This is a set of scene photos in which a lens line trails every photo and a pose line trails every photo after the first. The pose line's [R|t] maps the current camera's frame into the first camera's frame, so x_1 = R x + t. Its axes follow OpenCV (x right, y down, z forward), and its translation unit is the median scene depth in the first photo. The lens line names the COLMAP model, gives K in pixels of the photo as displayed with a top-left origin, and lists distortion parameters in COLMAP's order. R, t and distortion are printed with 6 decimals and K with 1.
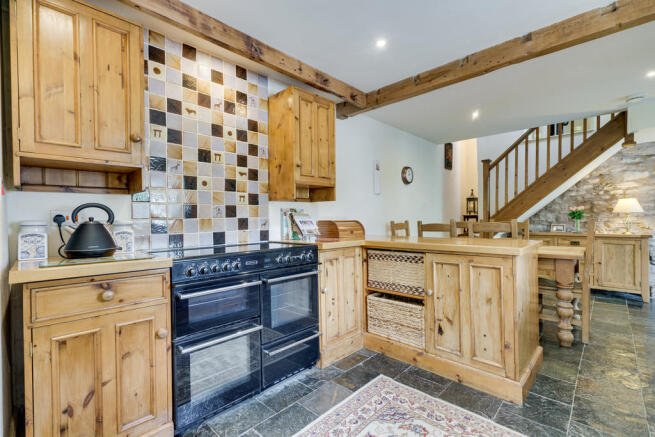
lens RADIAL K [[294.2, 0, 329.6], [0, 294.2, 219.7], [0, 0, 1]] dist [0.001139, 0.001183]
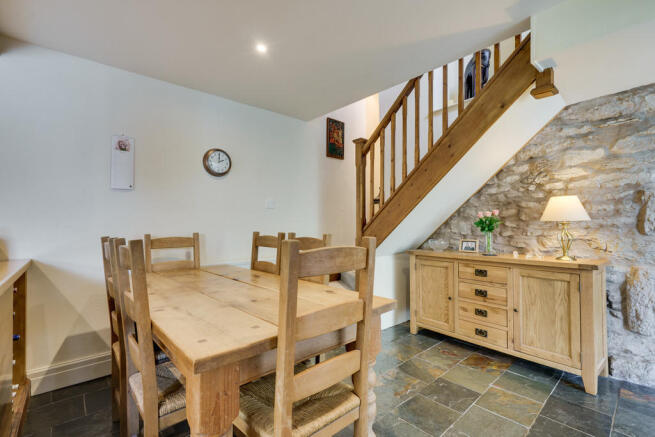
lens RADIAL K [[294.2, 0, 330.3], [0, 294.2, 219.4], [0, 0, 1]] dist [0.001139, 0.001183]
pose [[0.997642, 0.001708, -0.068608, 0.705034], [-0.002972, 0.999828, -0.018329, -0.019088], [0.068565, 0.018490, 0.997475, 0.479500]]
